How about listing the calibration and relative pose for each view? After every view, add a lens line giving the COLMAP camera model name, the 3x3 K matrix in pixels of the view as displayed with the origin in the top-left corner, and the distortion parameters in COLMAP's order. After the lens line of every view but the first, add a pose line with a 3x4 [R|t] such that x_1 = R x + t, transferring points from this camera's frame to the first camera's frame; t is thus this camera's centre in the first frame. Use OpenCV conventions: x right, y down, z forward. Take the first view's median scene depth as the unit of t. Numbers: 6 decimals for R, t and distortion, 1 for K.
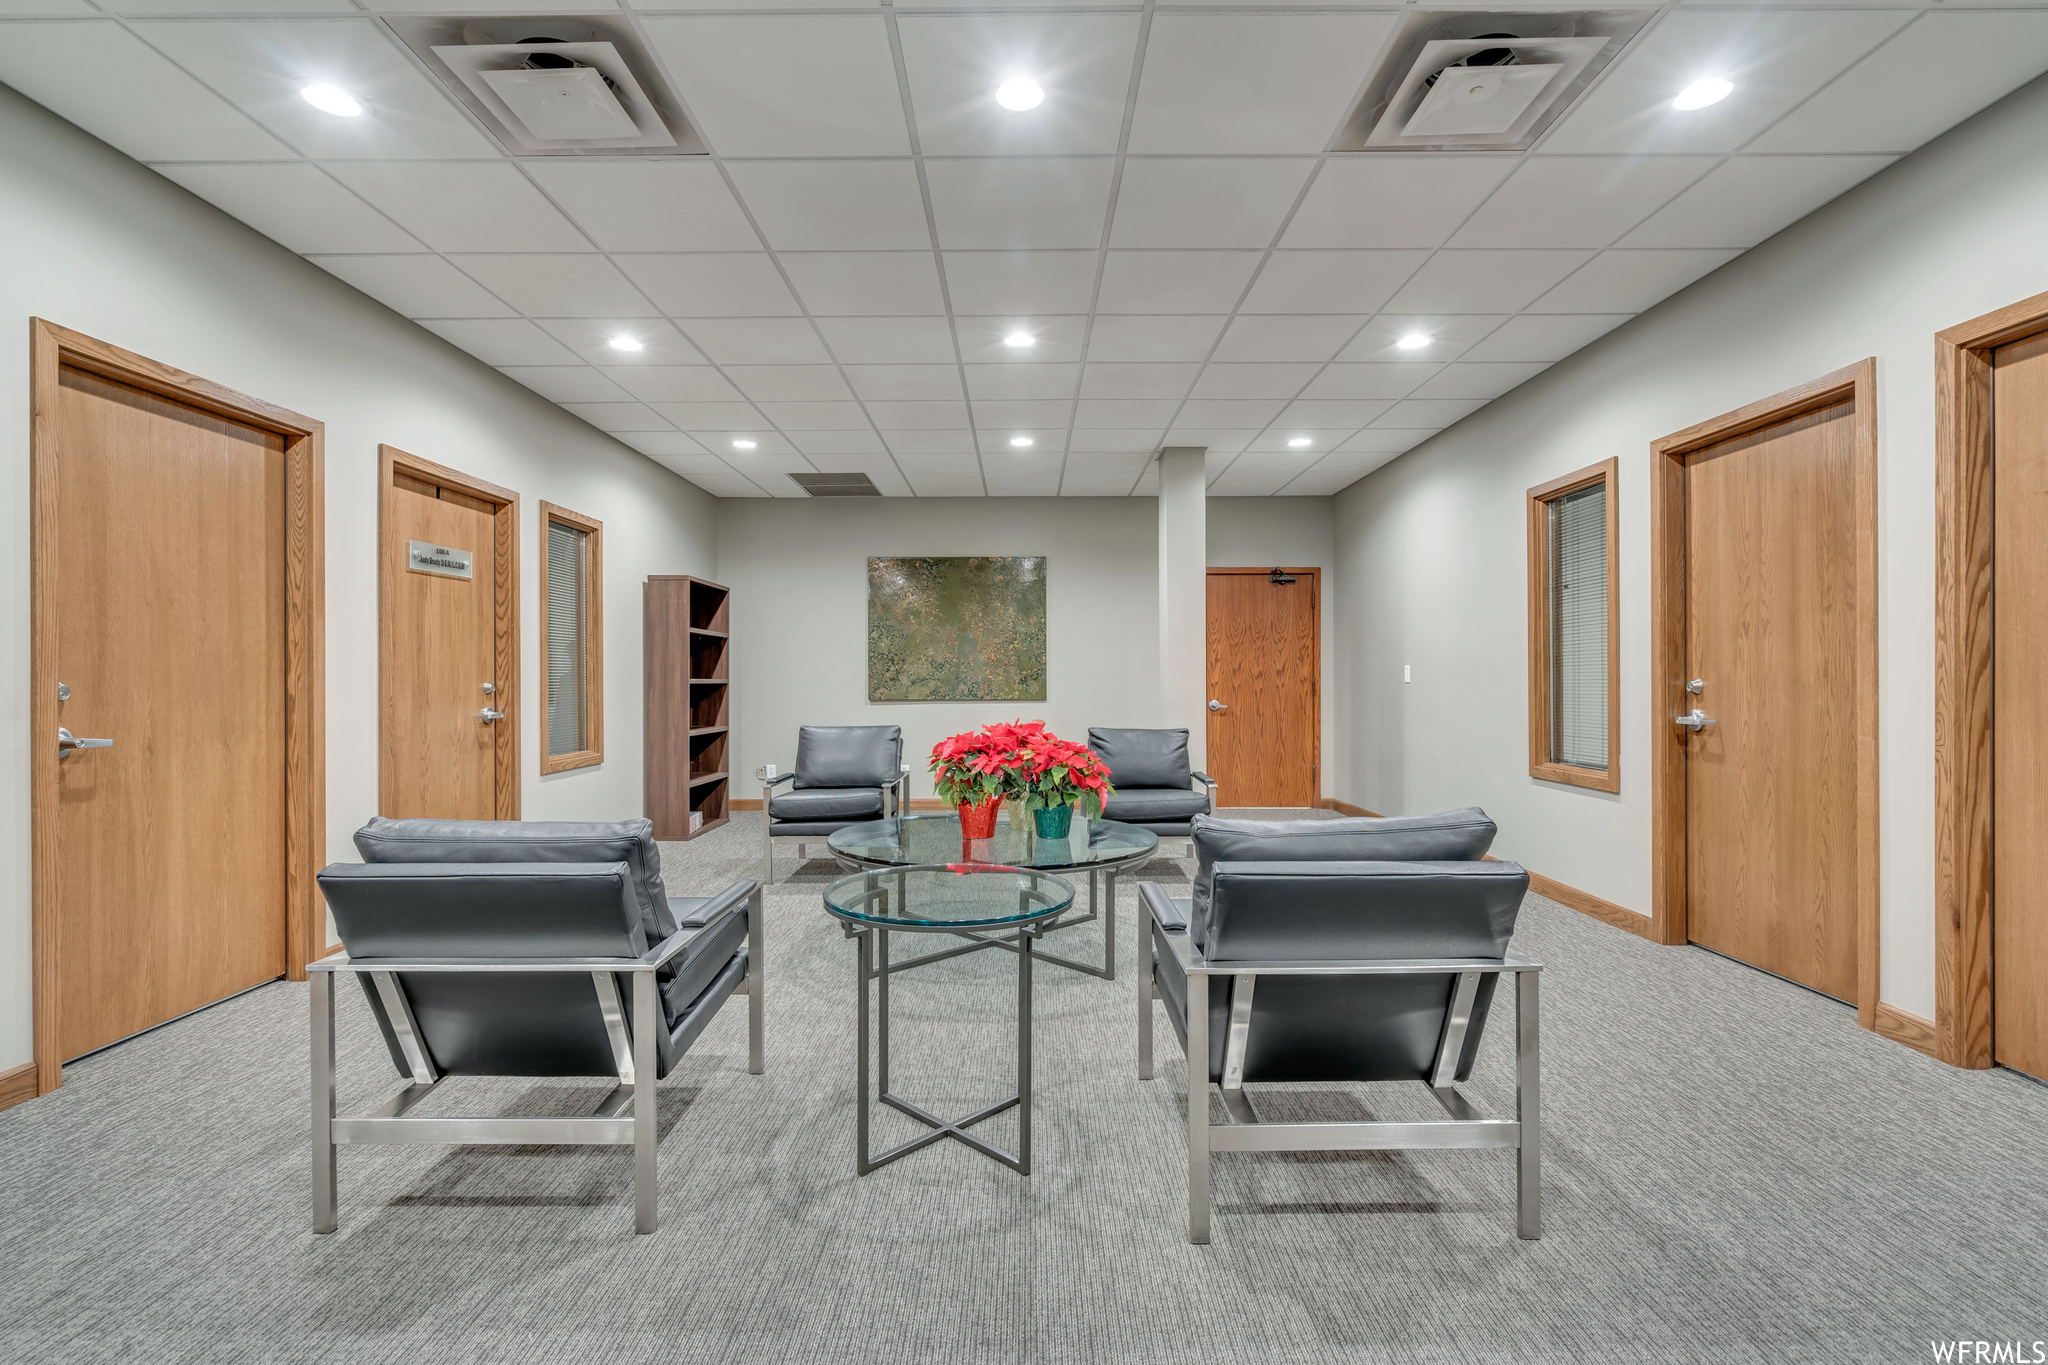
lens RADIAL K [[924.2, 0, 1024.2], [0, 924.2, 685.7], [0, 0, 1]] dist [-0.005715, 0.001793]
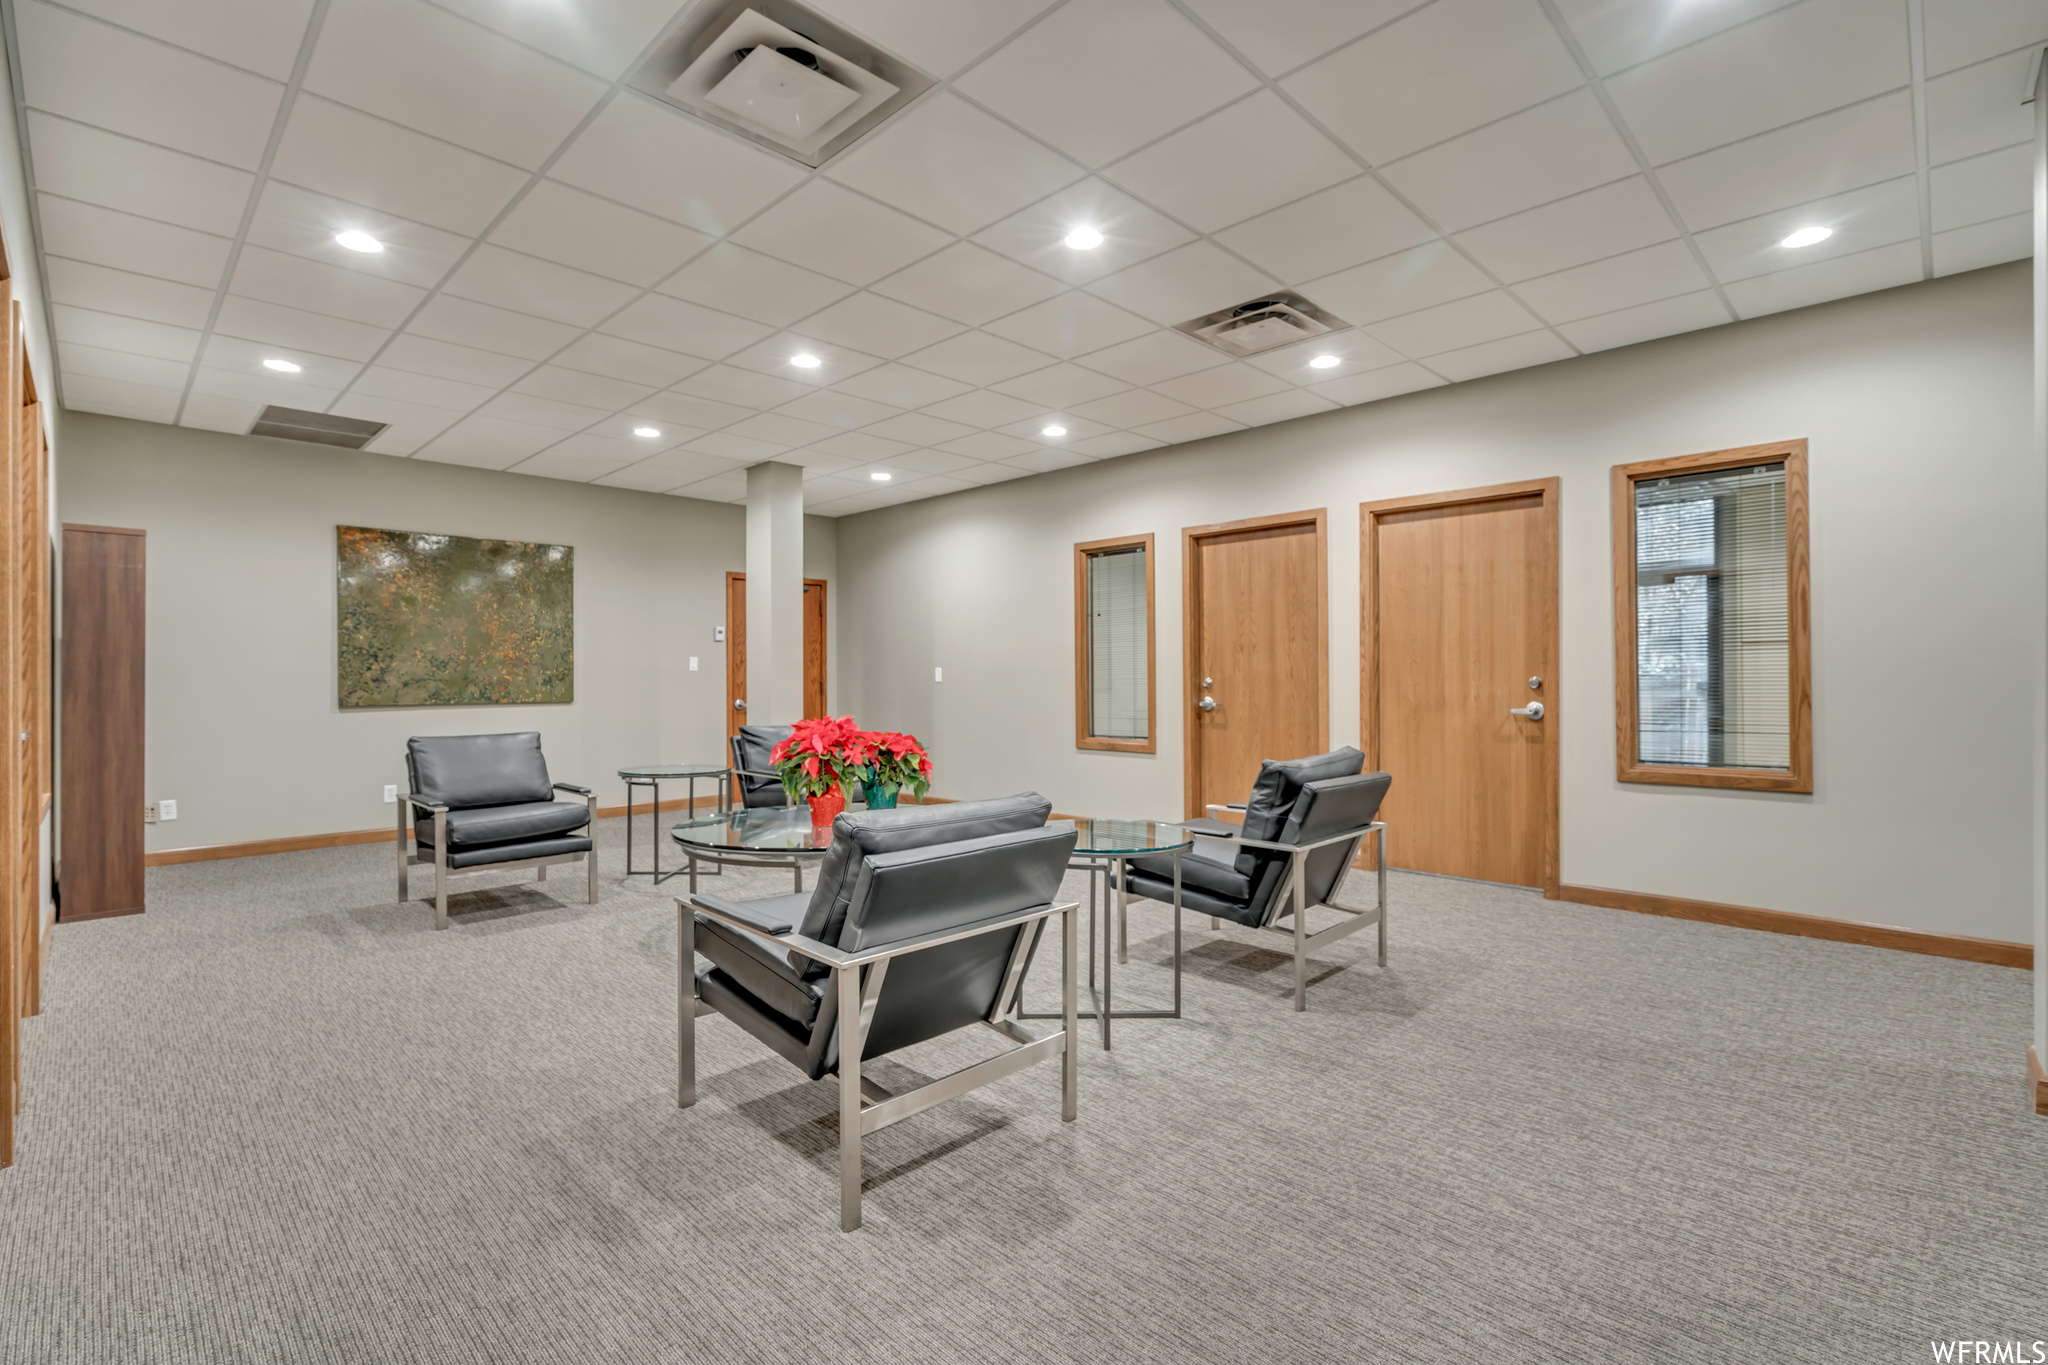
lens RADIAL K [[924.2, 0, 1028.4], [0, 924.2, 675.6], [0, 0, 1]] dist [-0.005715, 0.001793]
pose [[0.705797, 0.003603, 0.708404, -0.640001], [0.006750, 0.999907, -0.011811, 0.005079], [-0.708381, 0.013118, 0.705708, 0.075118]]
